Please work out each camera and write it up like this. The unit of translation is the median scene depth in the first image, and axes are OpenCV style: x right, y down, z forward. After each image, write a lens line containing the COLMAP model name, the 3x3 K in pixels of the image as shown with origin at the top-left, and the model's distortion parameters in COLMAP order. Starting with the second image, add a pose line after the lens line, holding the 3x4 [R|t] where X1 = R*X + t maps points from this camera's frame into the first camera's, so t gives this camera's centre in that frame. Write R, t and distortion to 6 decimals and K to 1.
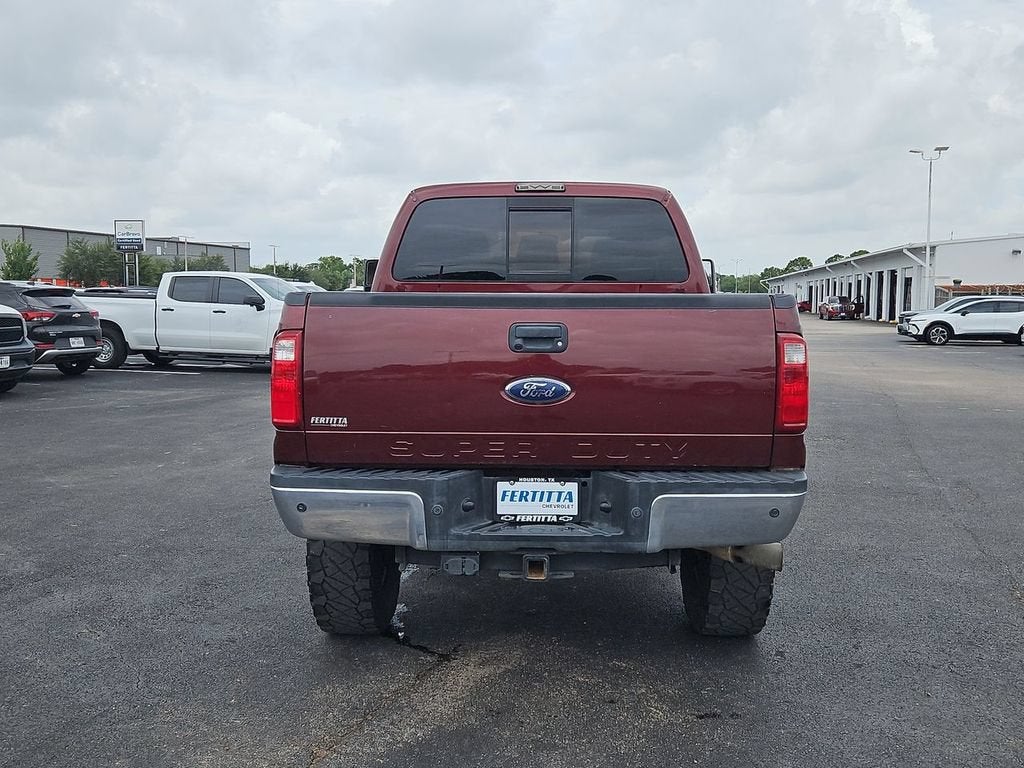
lens RADIAL K [[1025.6, 0, 515.4], [0, 1025.6, 397.1], [0, 0, 1]] dist [0.057238, -0.011302]
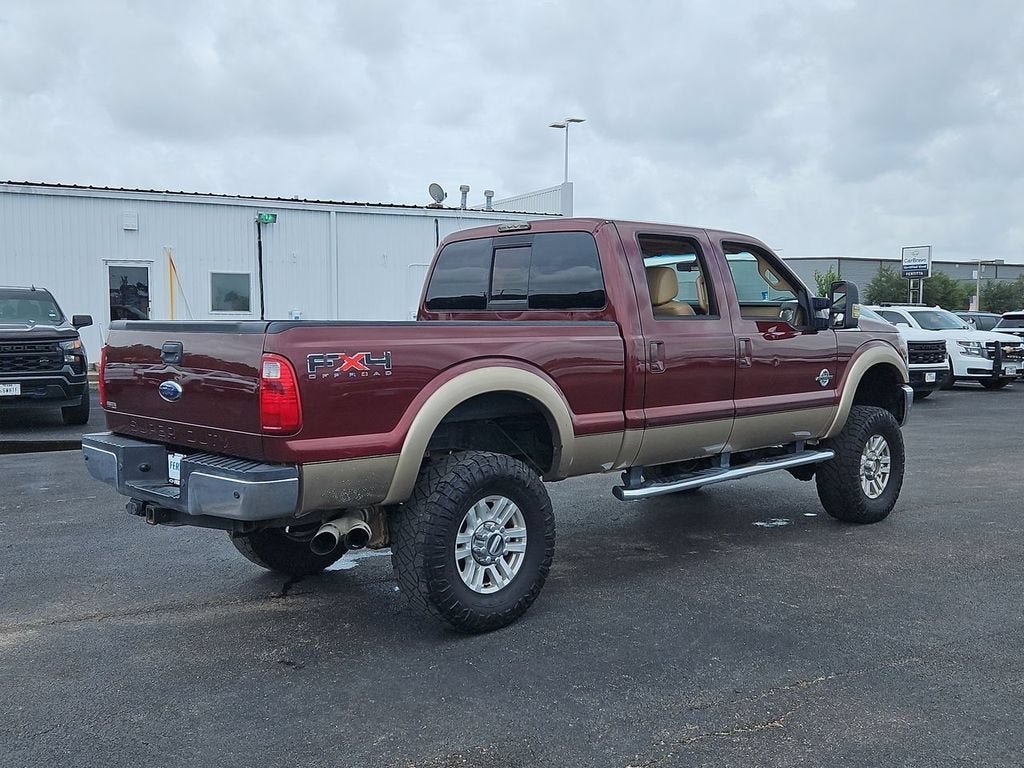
lens RADIAL K [[1025.6, 0, 515.4], [0, 1025.6, 397.1], [0, 0, 1]] dist [0.057238, -0.011302]
pose [[0.698821, 0.048488, -0.713652, 0.148012], [-0.066153, 0.997805, 0.003015, -0.003567], [0.712231, 0.045103, 0.700494, 0.037971]]
